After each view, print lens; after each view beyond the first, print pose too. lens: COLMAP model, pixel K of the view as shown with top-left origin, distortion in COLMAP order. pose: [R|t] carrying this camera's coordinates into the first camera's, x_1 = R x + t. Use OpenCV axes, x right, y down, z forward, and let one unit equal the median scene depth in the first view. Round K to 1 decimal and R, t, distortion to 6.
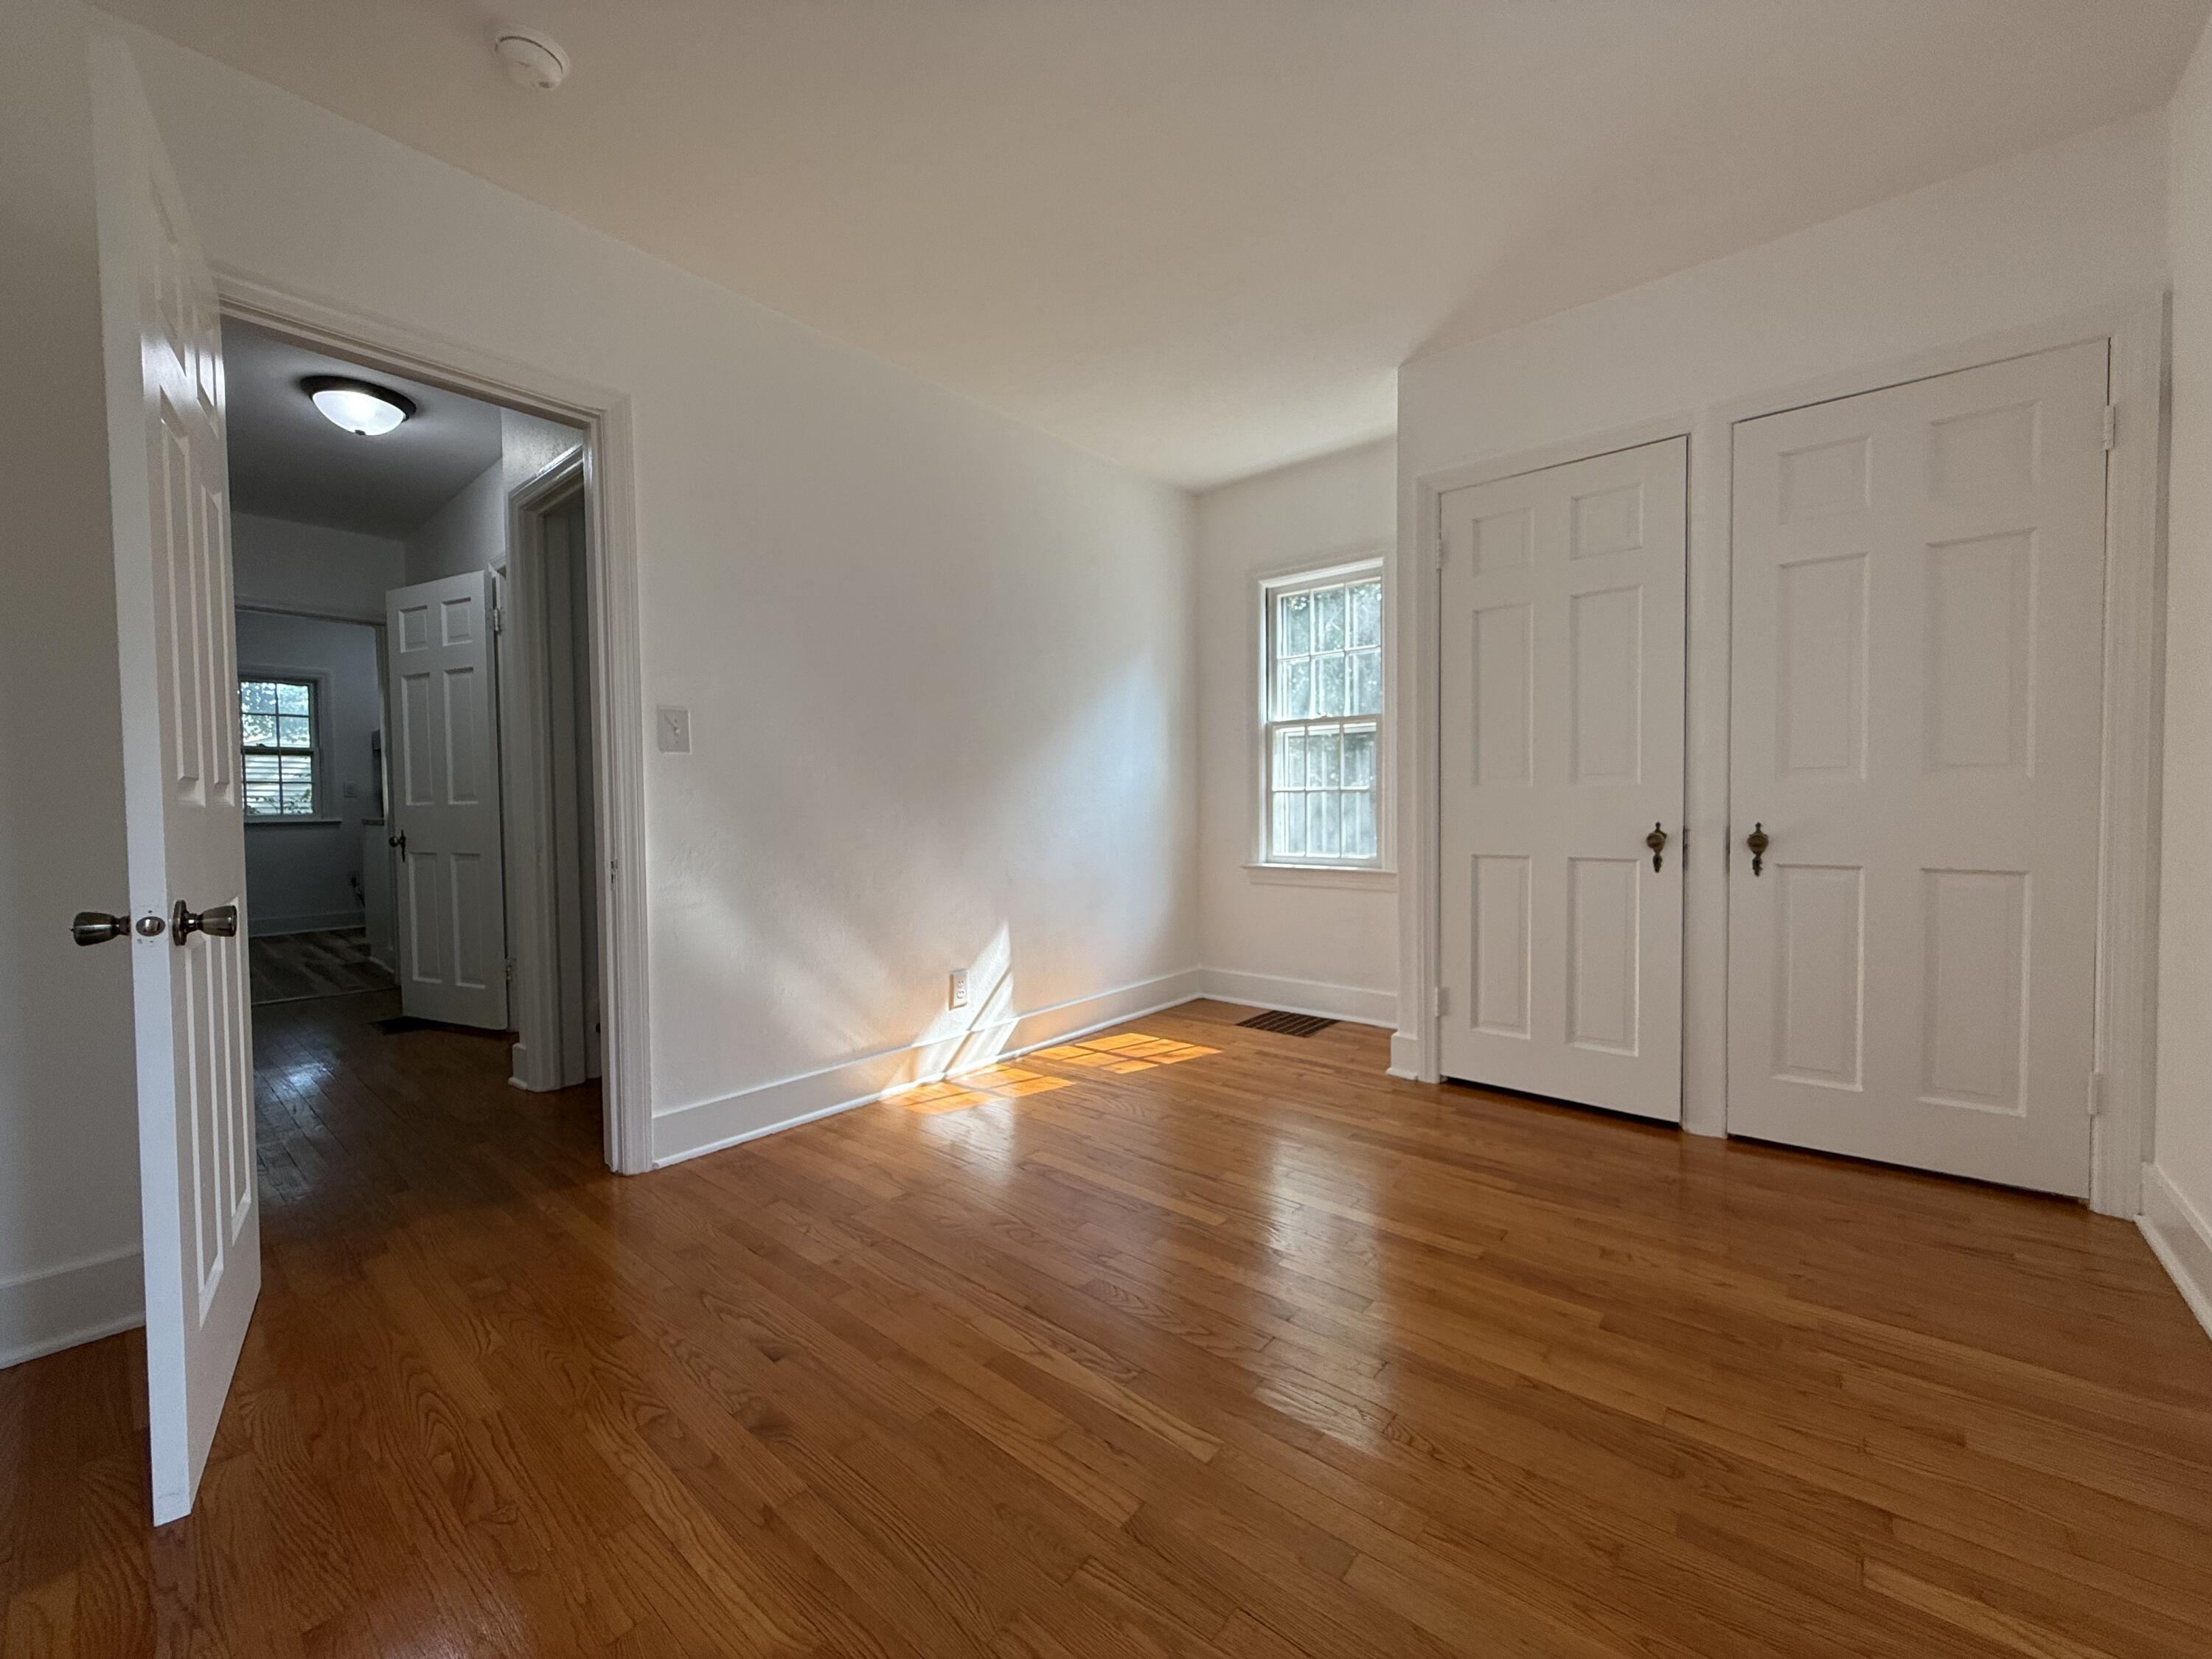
lens RADIAL K [[881.4, 0, 1111.6], [0, 881.4, 820.4], [0, 0, 1]] dist [-0.001902, 0.000716]
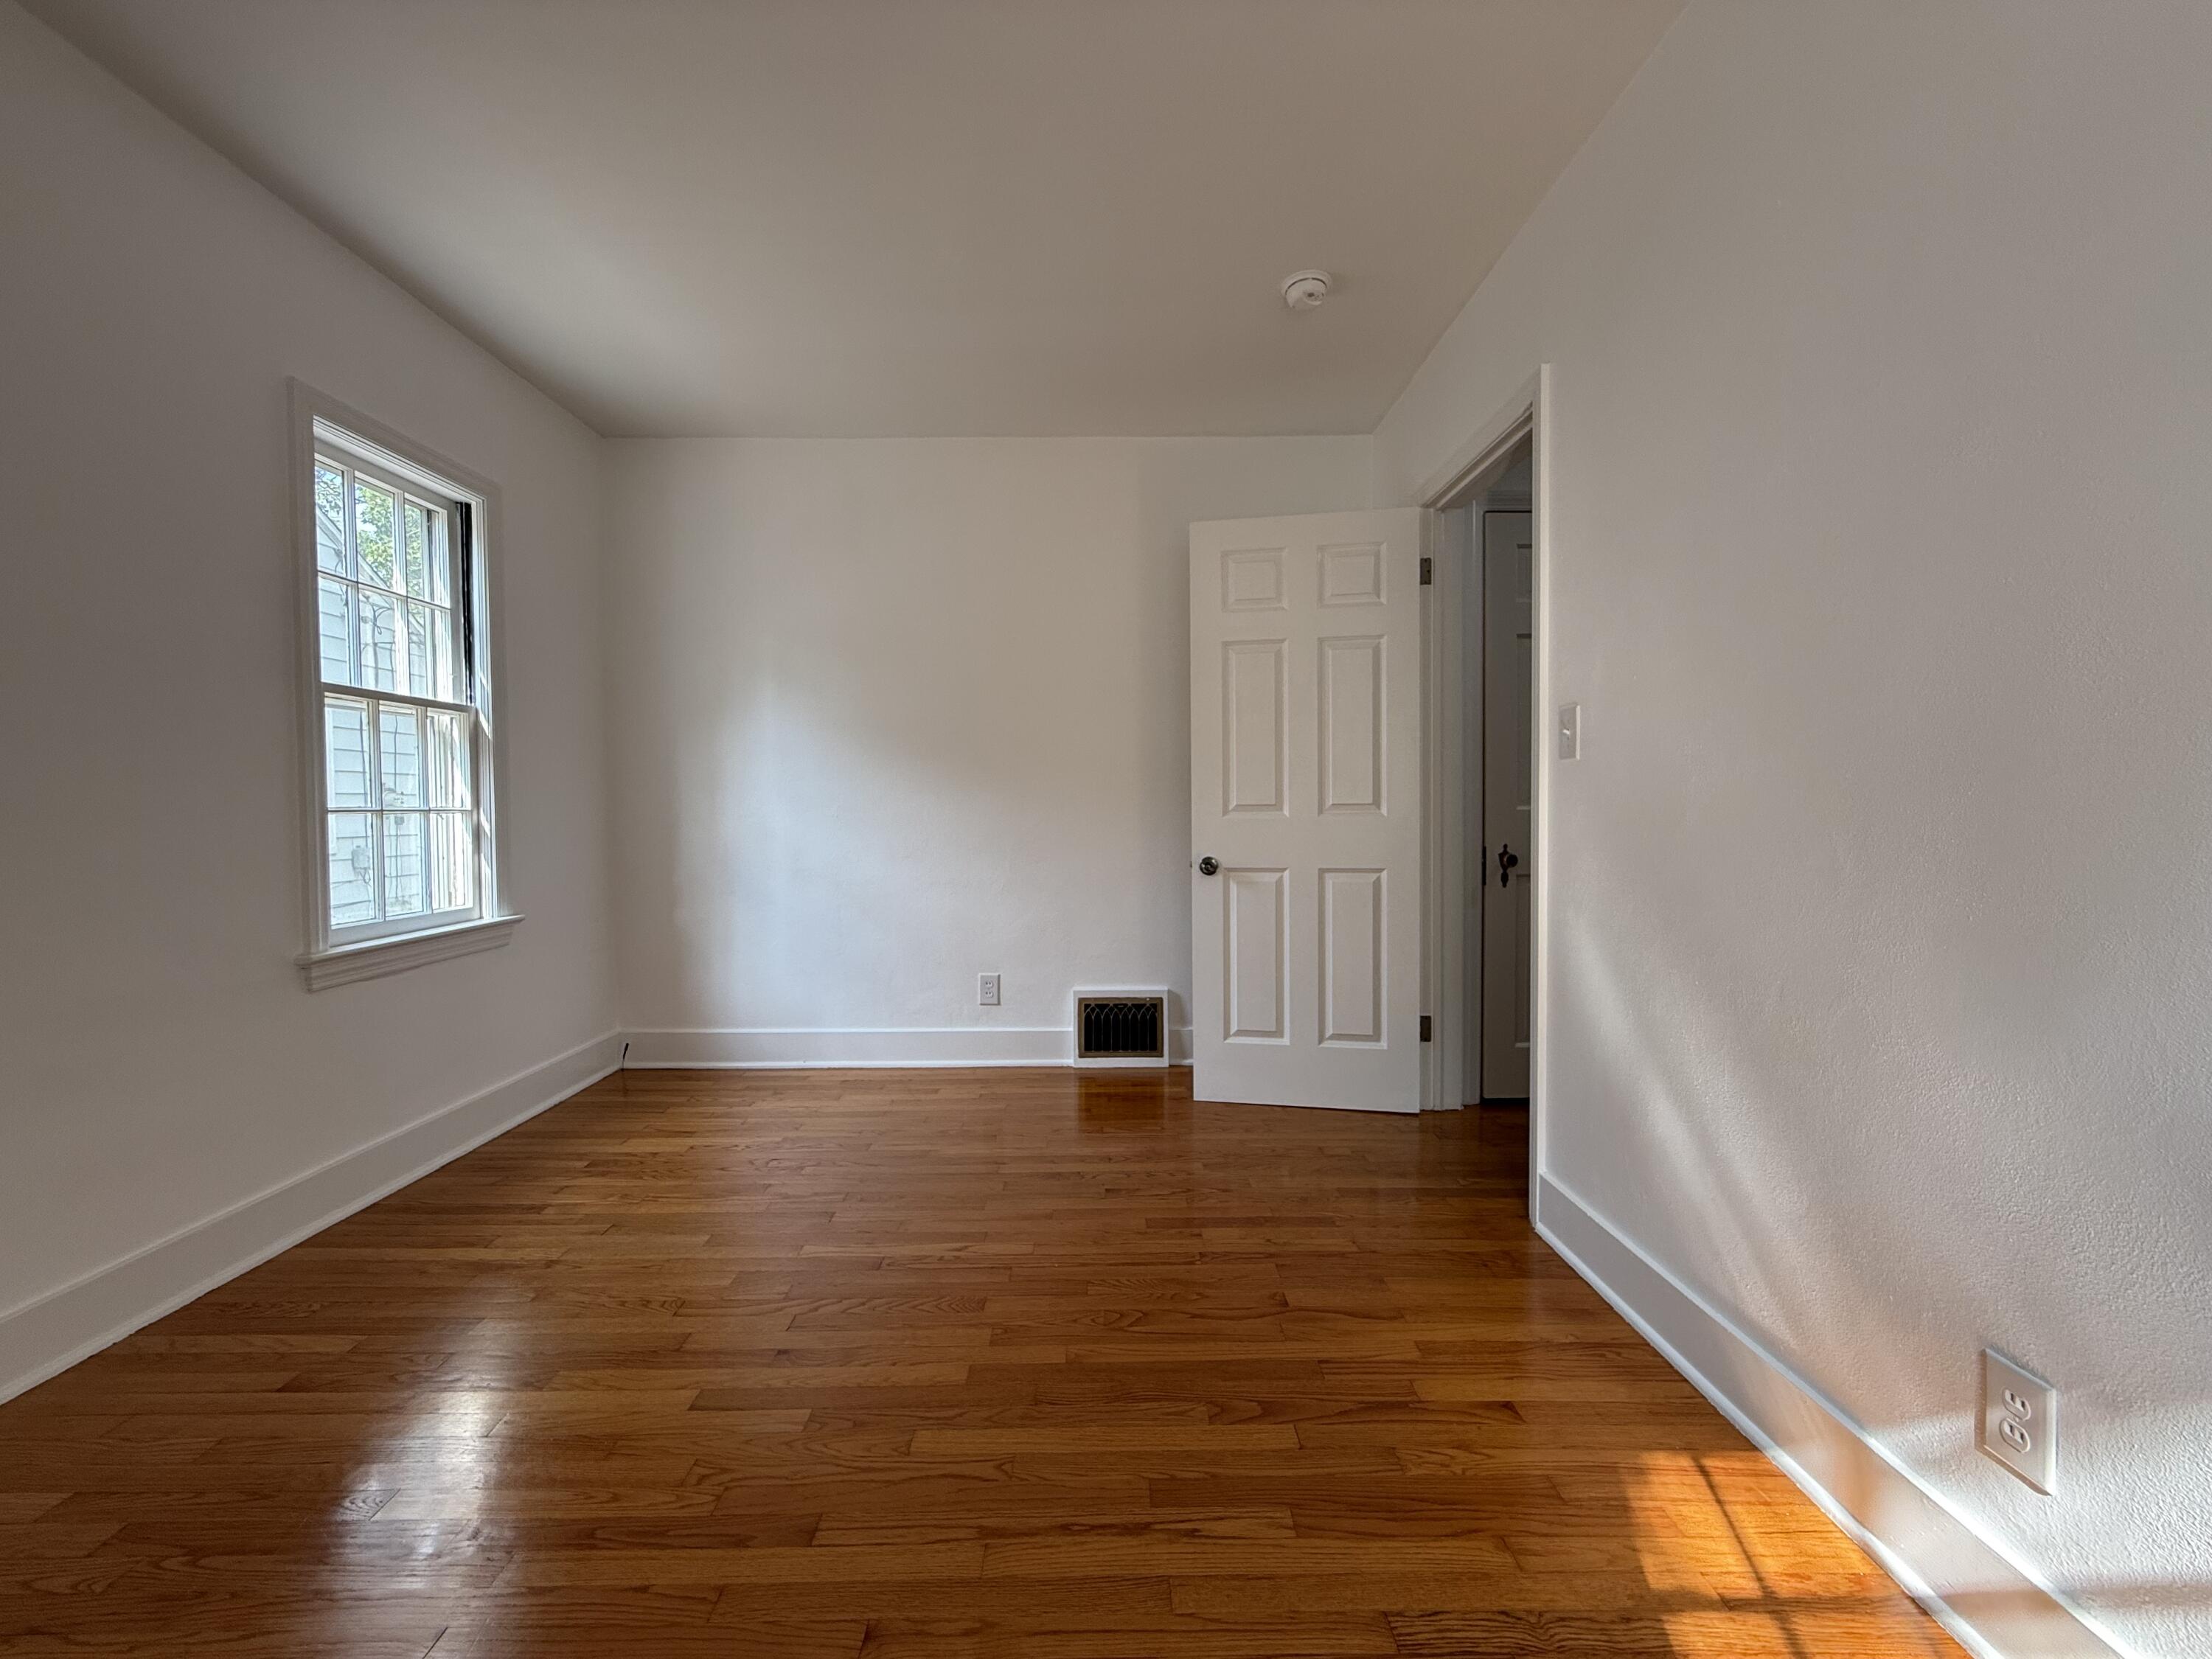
lens RADIAL K [[881.4, 0, 1101.6], [0, 881.4, 826.0], [0, 0, 1]] dist [-0.001902, 0.000716]
pose [[-0.762394, 0.031388, -0.646352, 0.306221], [0.003687, 0.999017, 0.044164, -0.043974], [0.647103, 0.031287, -0.761760, 1.107055]]
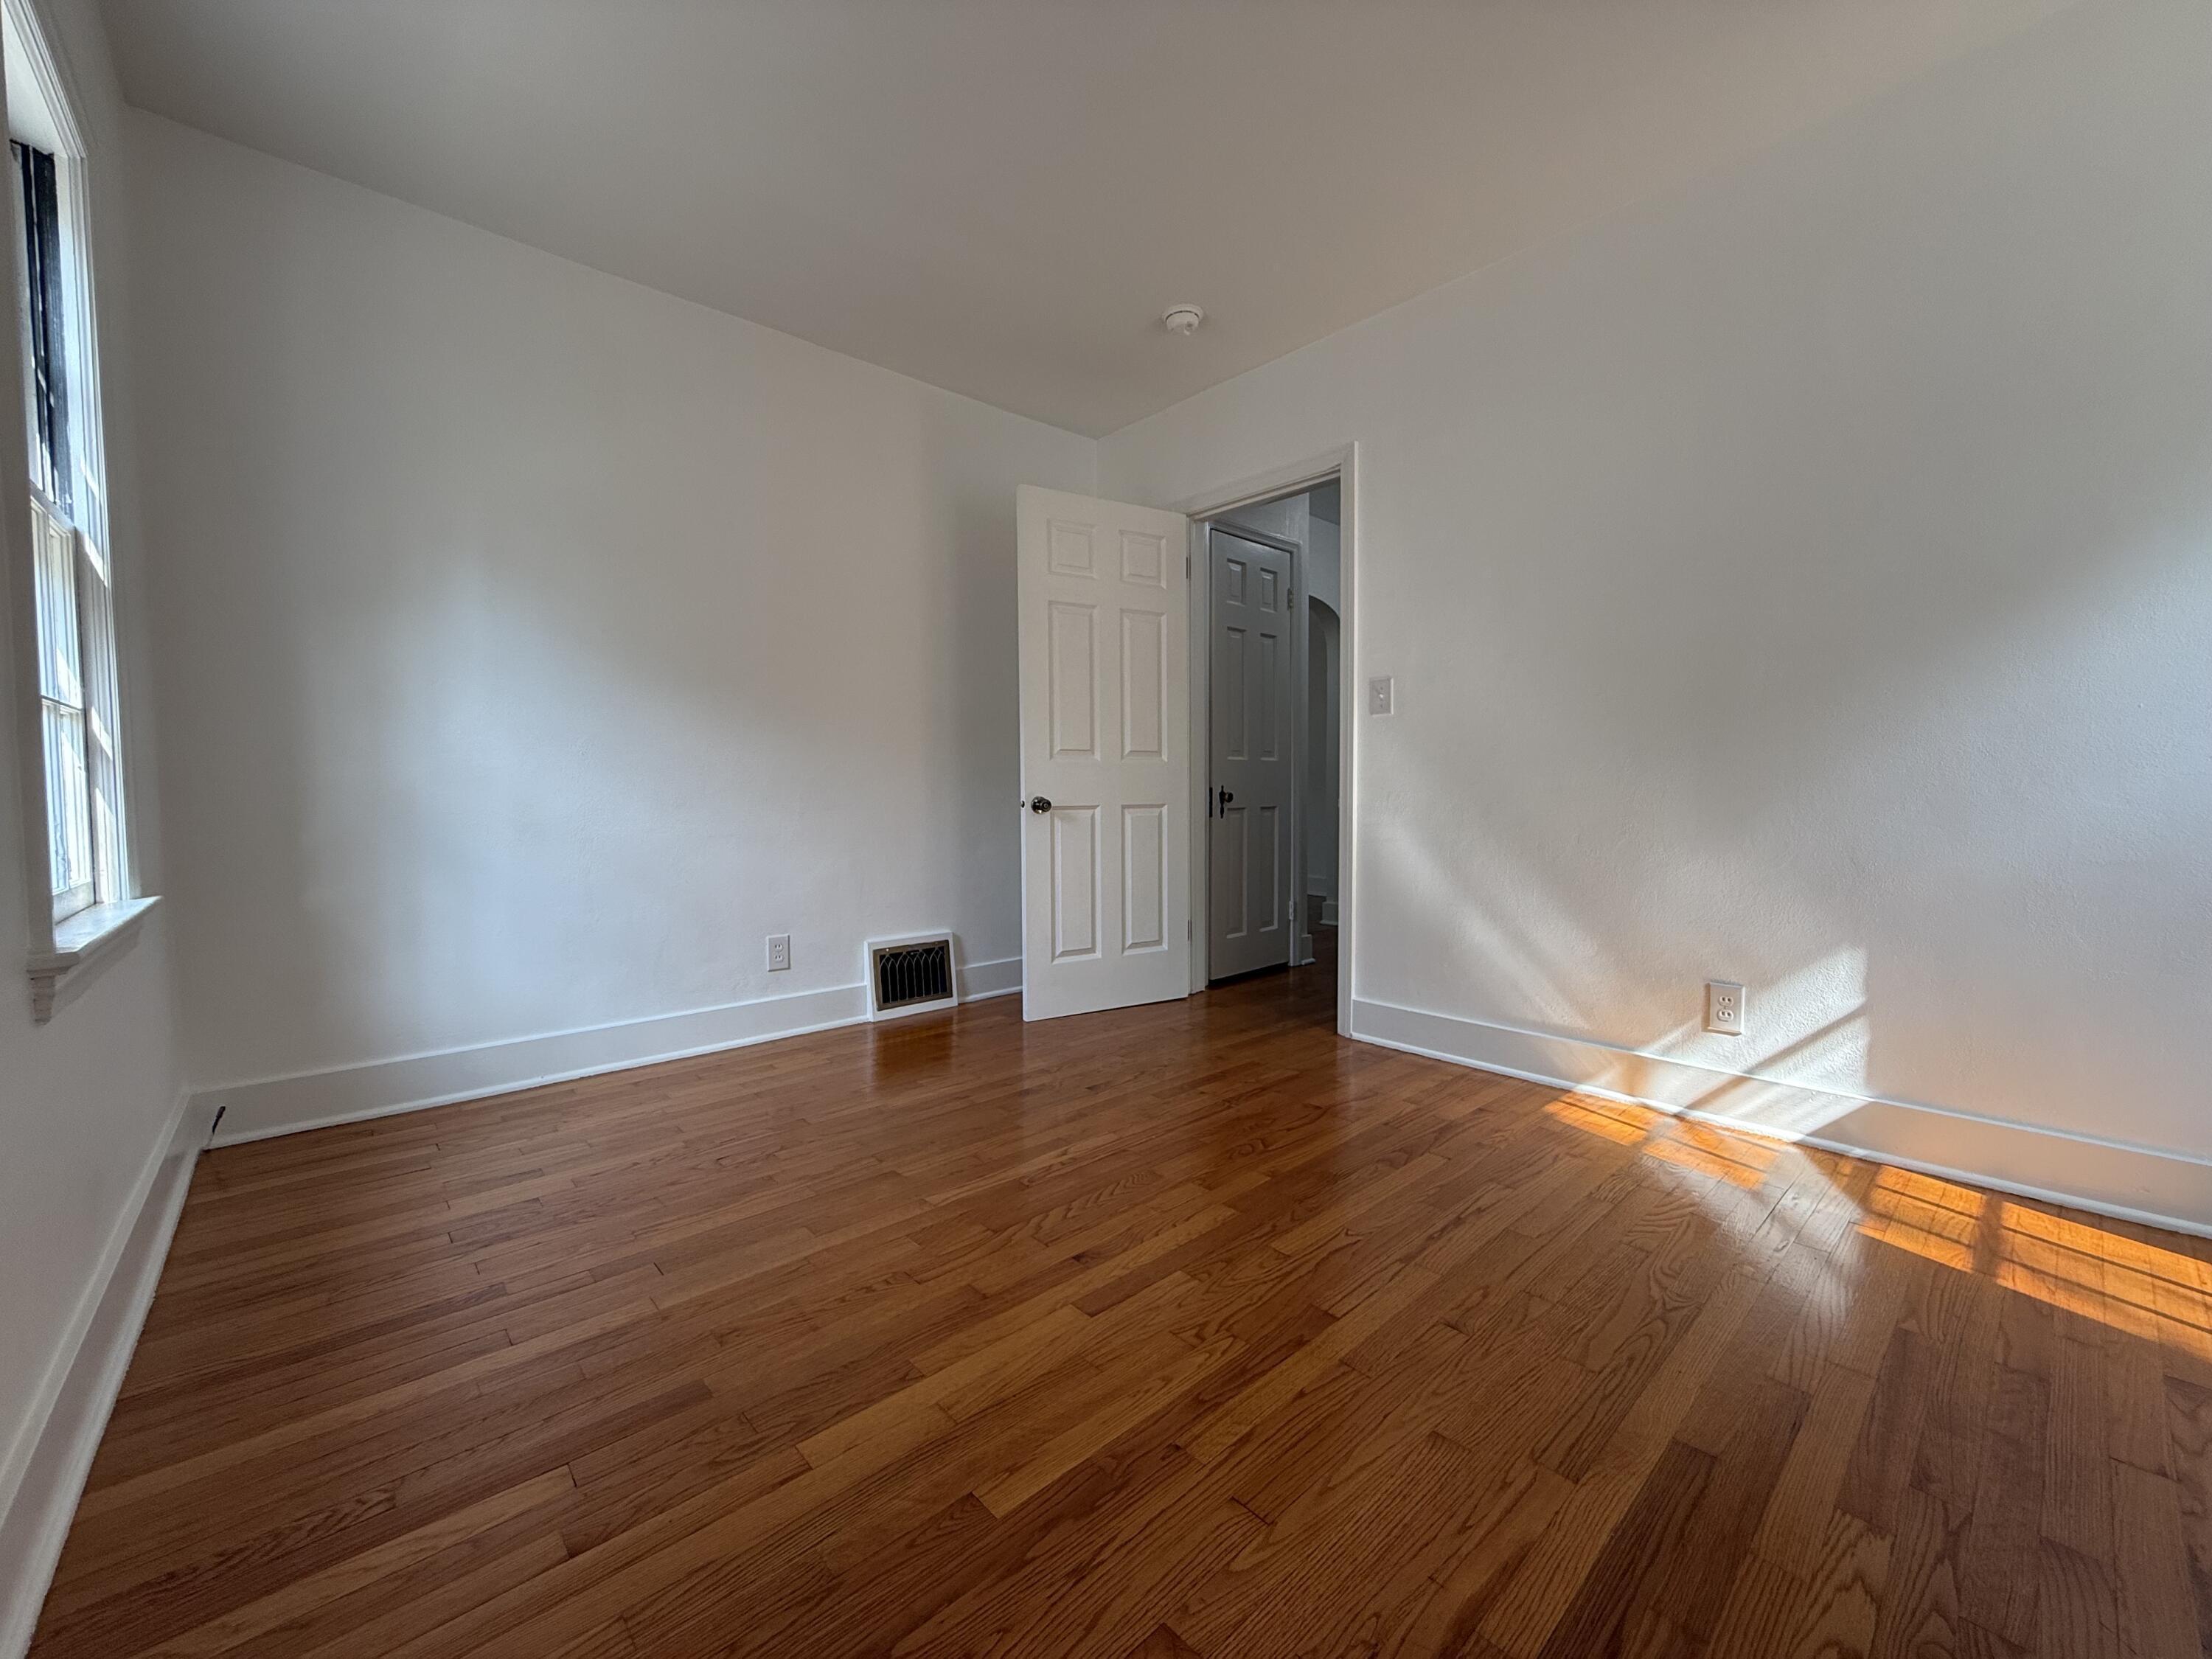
lens RADIAL K [[881.4, 0, 1096.2], [0, 881.4, 828.2], [0, 0, 1]] dist [-0.001902, 0.000716]
pose [[-0.139040, 0.055875, -0.988709, 0.644210], [-0.010864, 0.998261, 0.057943, 0.011296], [0.990227, 0.018797, -0.138191, 0.641502]]
